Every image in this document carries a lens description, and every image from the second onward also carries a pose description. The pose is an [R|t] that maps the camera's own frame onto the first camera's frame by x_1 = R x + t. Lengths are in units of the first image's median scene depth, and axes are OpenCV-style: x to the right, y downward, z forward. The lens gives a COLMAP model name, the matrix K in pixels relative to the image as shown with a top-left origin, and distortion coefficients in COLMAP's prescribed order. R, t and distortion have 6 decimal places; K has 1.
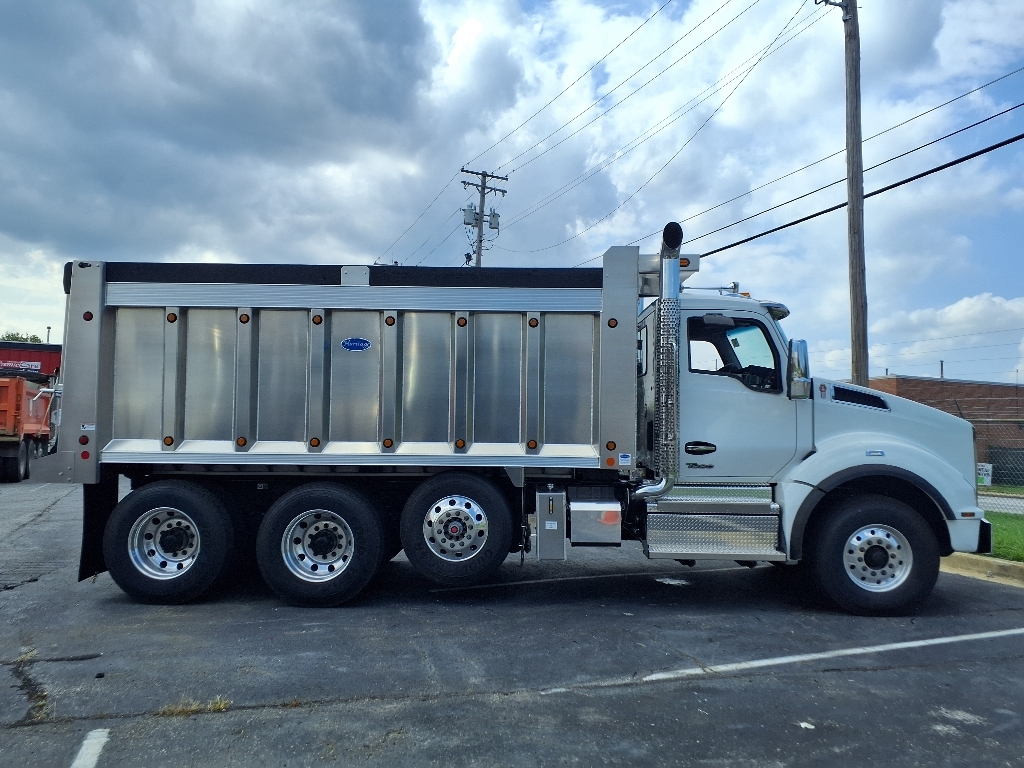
lens RADIAL K [[820.7, 0, 512.0], [0, 820.7, 384.0], [0, 0, 1]] dist [-0.030501, -0.002317]
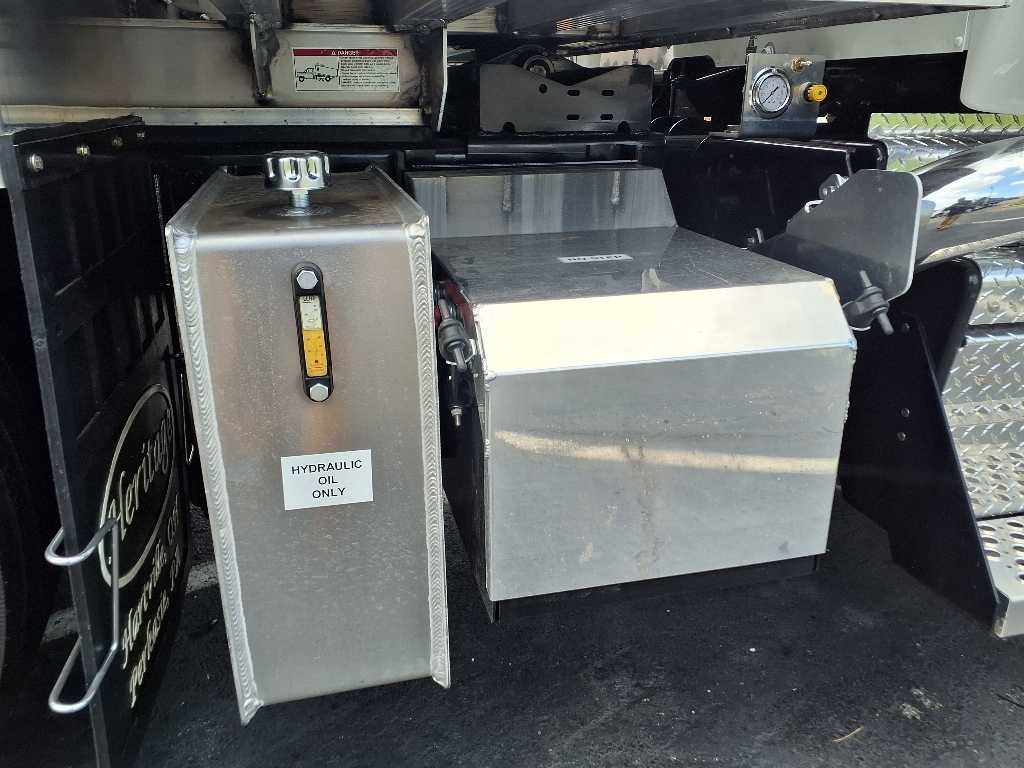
lens RADIAL K [[827.9, 0, 512.0], [0, 827.9, 384.0], [0, 0, 1]] dist [0.015365, 0.000856]
pose [[0.964663, -0.102715, 0.242643, 0.045619], [0.010106, 0.934633, 0.355471, 0.111162], [-0.263294, -0.340457, 0.902643, 0.877697]]
